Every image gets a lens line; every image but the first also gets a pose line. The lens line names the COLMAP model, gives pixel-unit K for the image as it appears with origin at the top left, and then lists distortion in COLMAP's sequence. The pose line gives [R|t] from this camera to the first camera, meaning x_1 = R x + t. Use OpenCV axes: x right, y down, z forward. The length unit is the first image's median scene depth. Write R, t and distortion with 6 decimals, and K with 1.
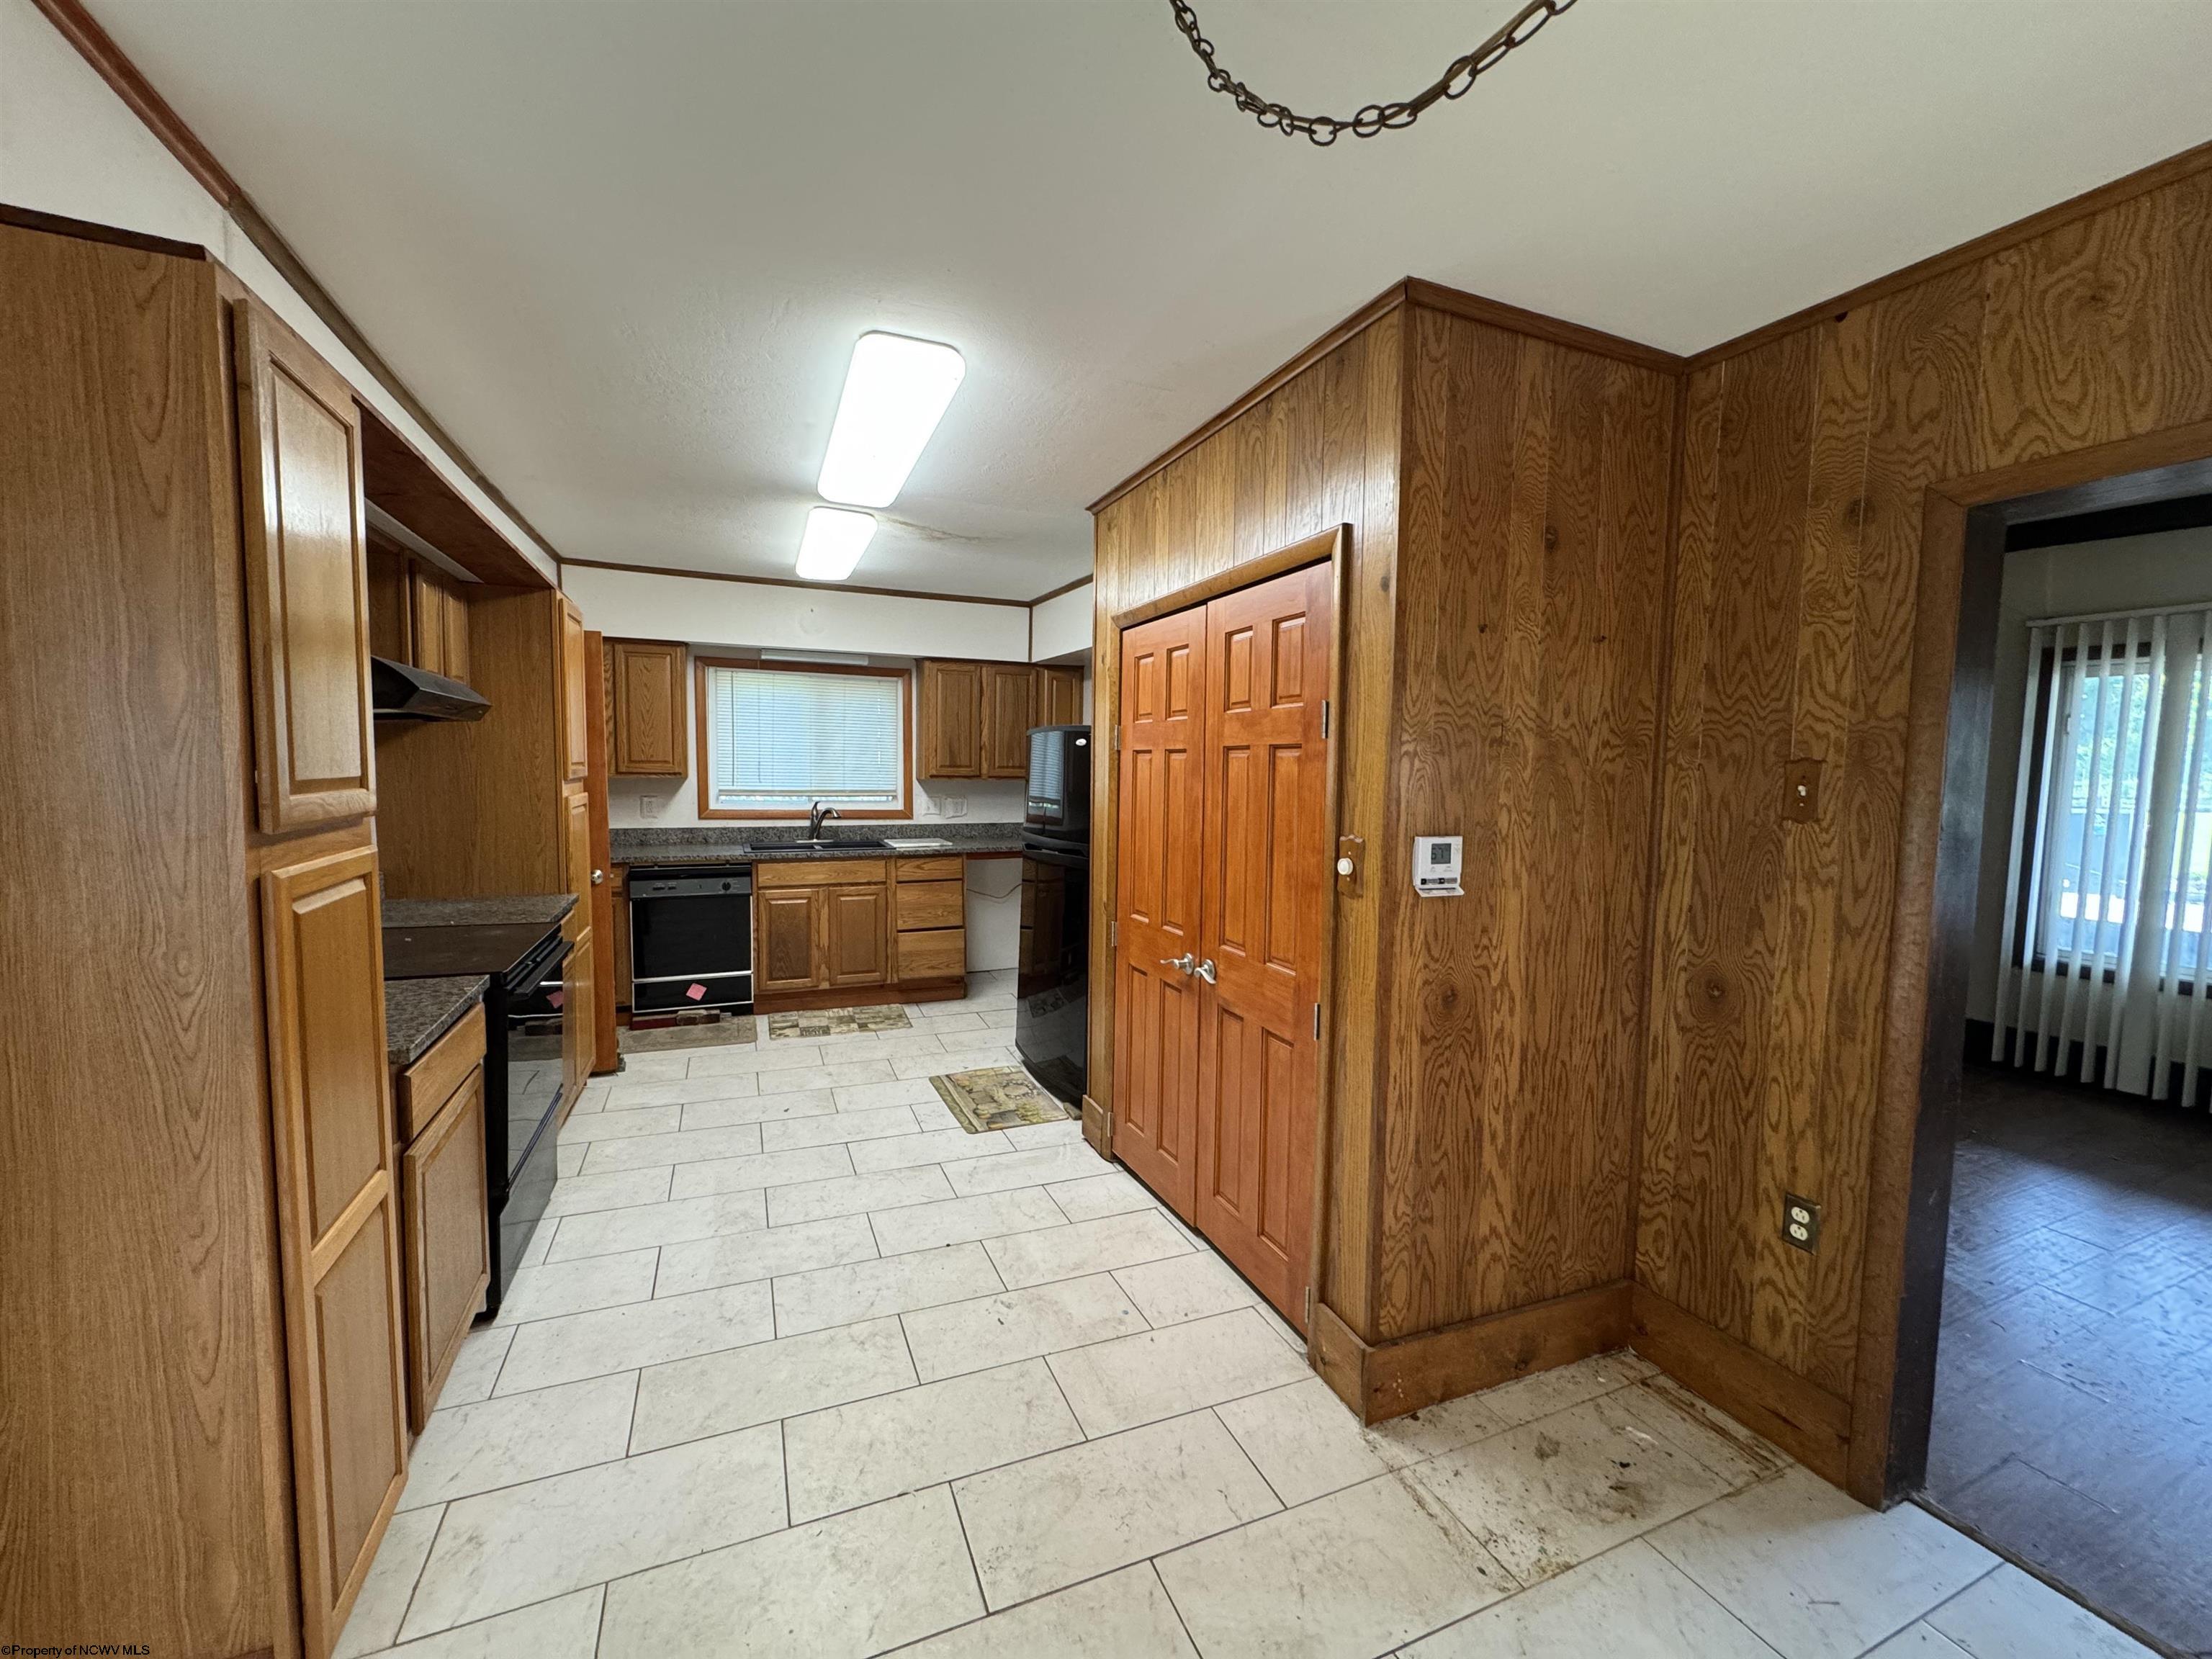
lens RADIAL K [[881.6, 0, 1108.4], [0, 881.6, 825.0], [0, 0, 1]] dist [-0.003194, 0.000661]
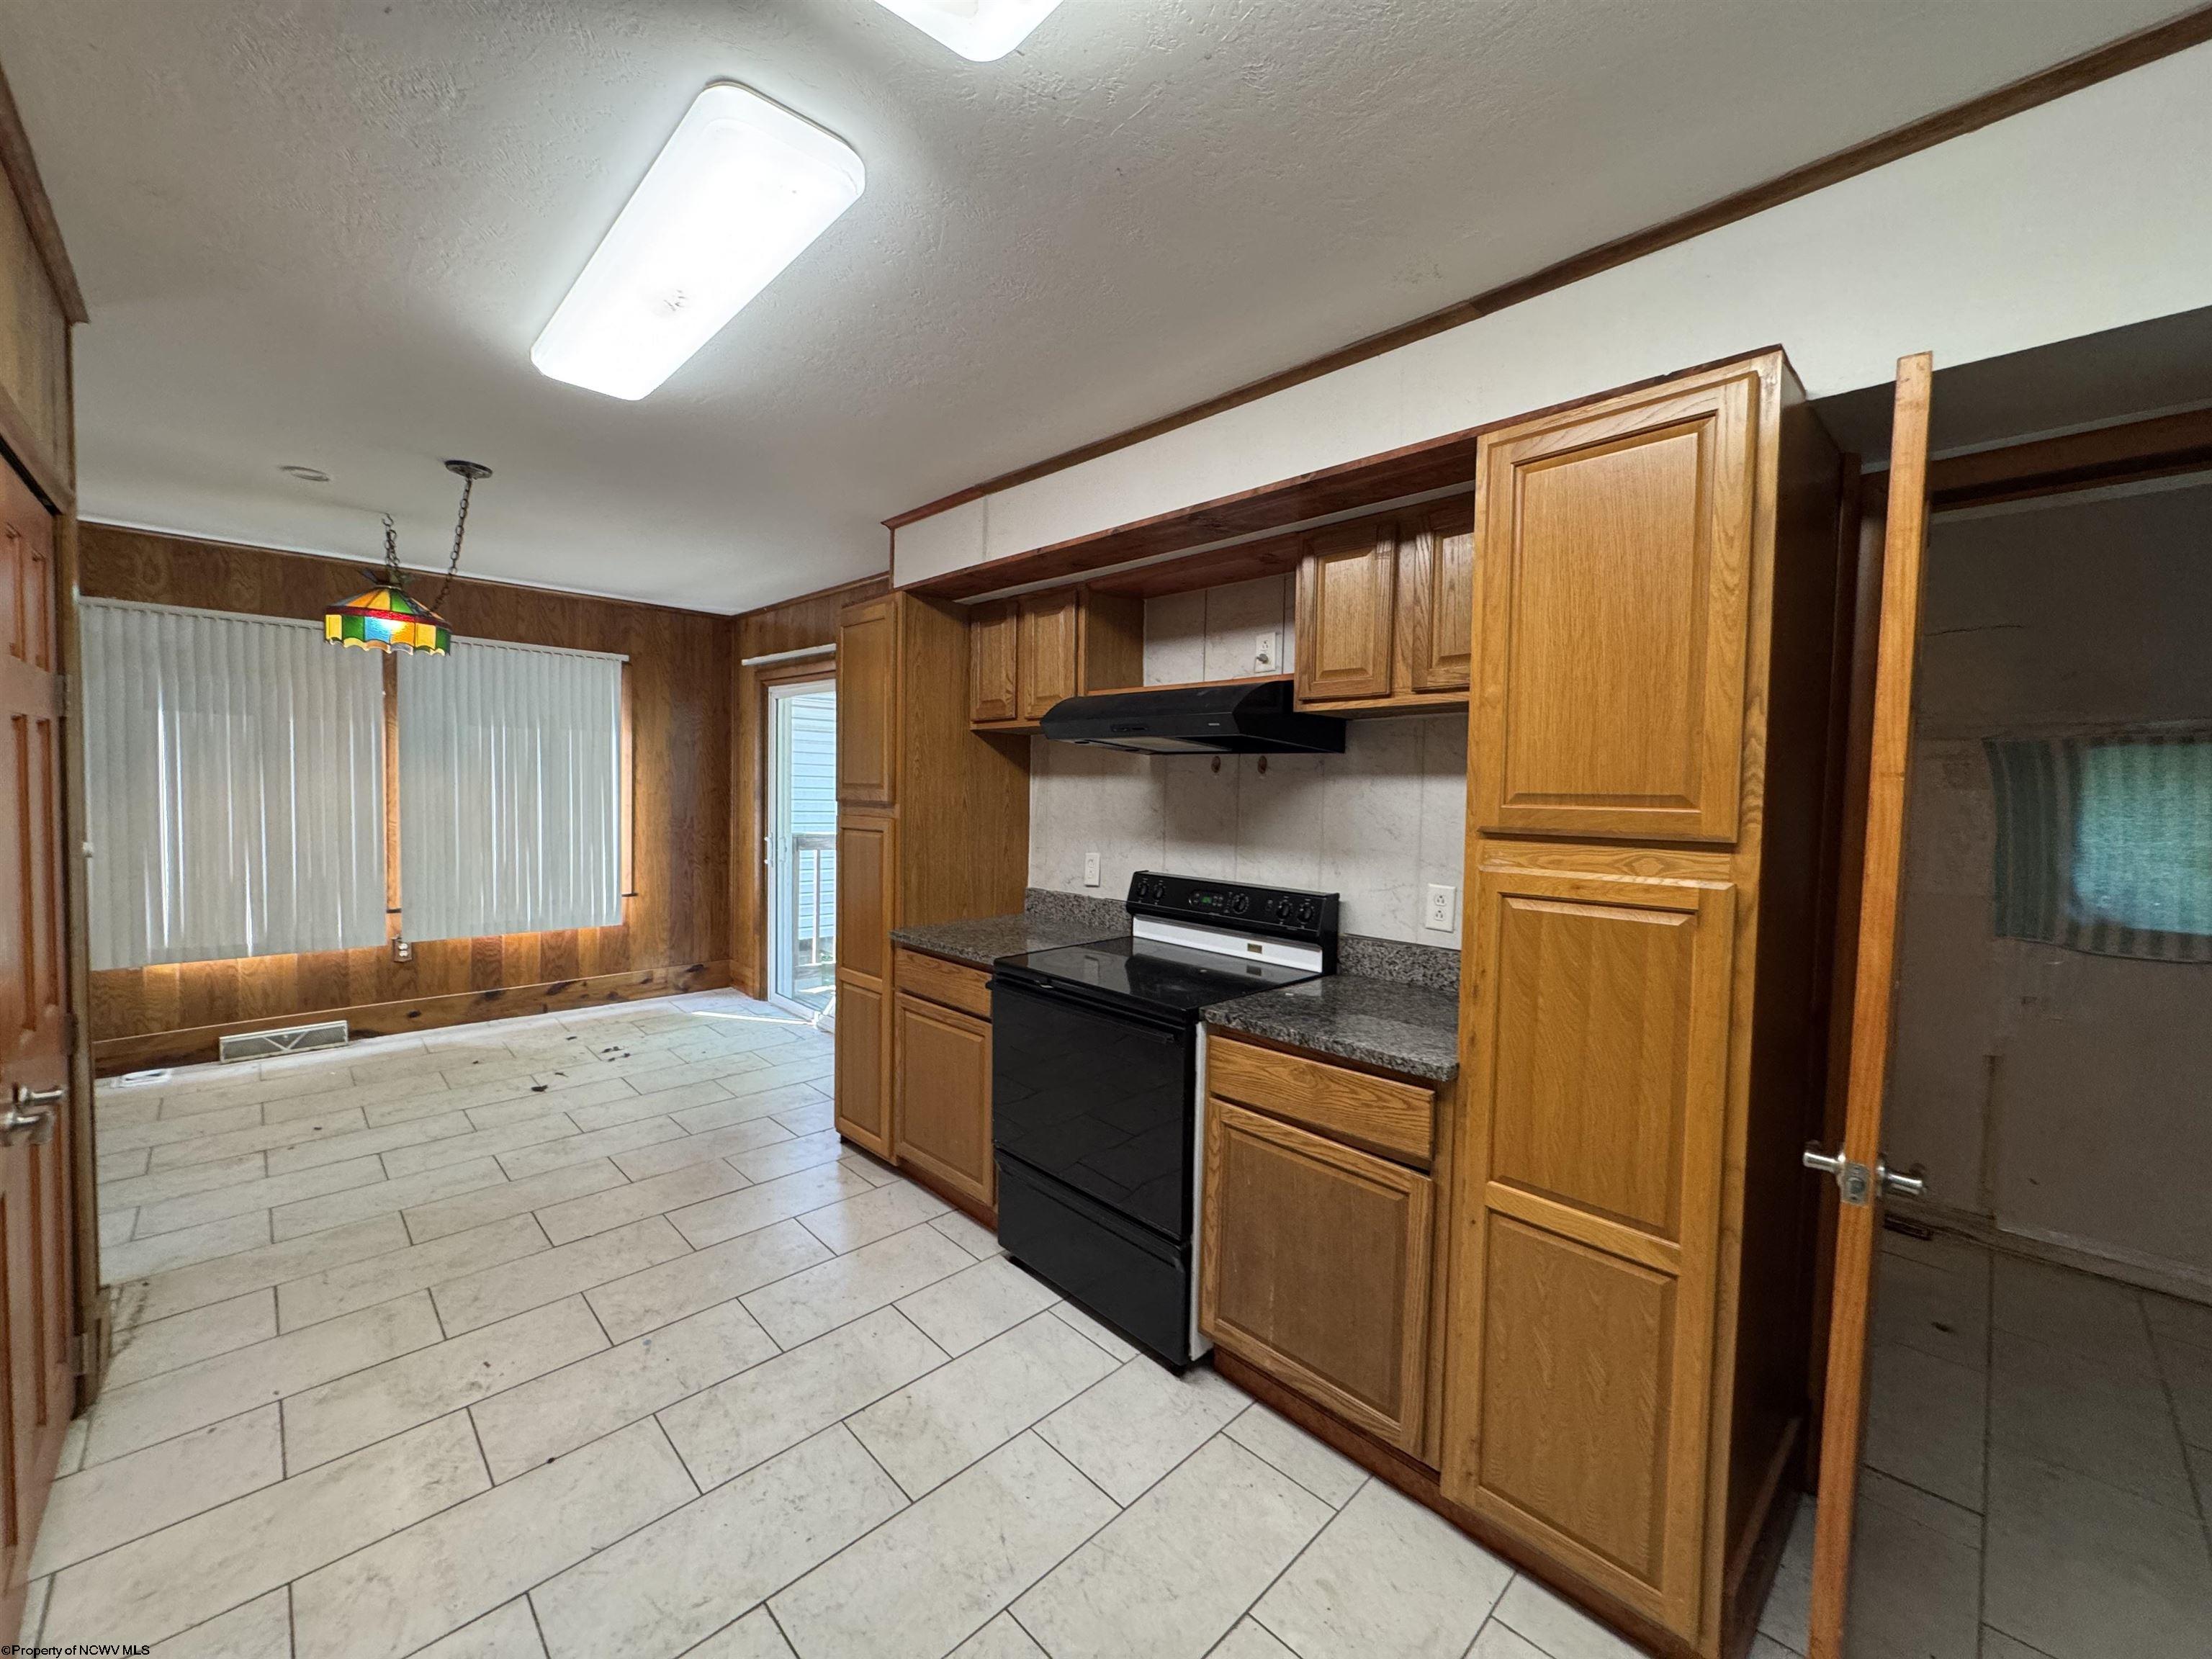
lens RADIAL K [[881.6, 0, 1108.6], [0, 881.6, 825.8], [0, 0, 1]] dist [-0.003194, 0.000661]
pose [[-0.930604, -0.018911, -0.365539, -0.215831], [-0.061270, 0.992622, 0.104632, -0.076131], [0.360863, 0.119768, -0.924896, 1.144992]]
